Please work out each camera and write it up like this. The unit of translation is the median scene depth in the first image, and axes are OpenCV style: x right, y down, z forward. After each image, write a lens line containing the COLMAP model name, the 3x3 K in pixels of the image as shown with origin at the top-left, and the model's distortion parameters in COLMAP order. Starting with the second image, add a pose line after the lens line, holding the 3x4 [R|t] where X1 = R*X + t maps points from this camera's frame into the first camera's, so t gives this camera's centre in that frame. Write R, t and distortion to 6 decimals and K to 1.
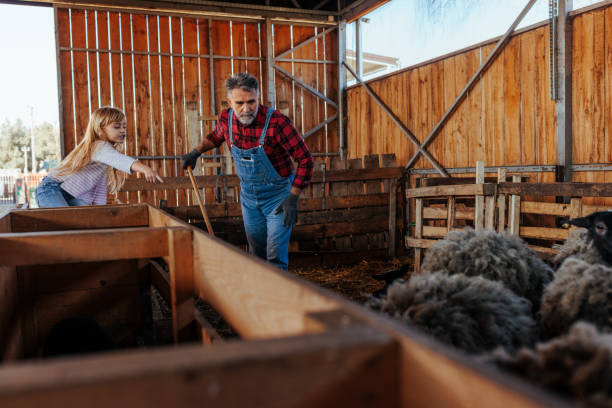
lens RADIAL K [[563.9, 0, 306.0], [0, 563.9, 204.0], [0, 0, 1]] dist [-0.008574, 0.001335]
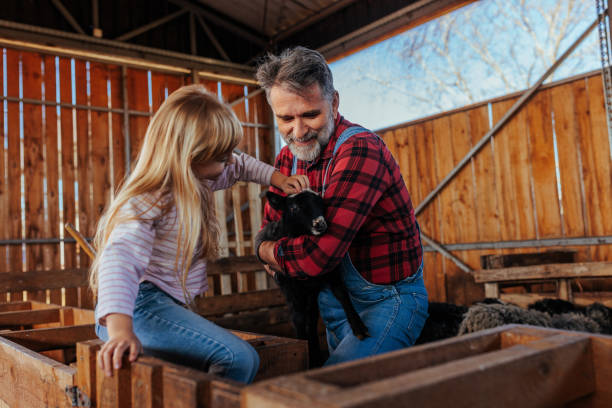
lens RADIAL K [[563.9, 0, 306.0], [0, 563.9, 204.0], [0, 0, 1]] dist [-0.008574, 0.001335]
pose [[0.957818, -0.004136, 0.287346, -0.185722], [0.045822, 0.989302, -0.138500, -0.015486], [-0.283700, 0.145824, 0.947760, 0.239662]]
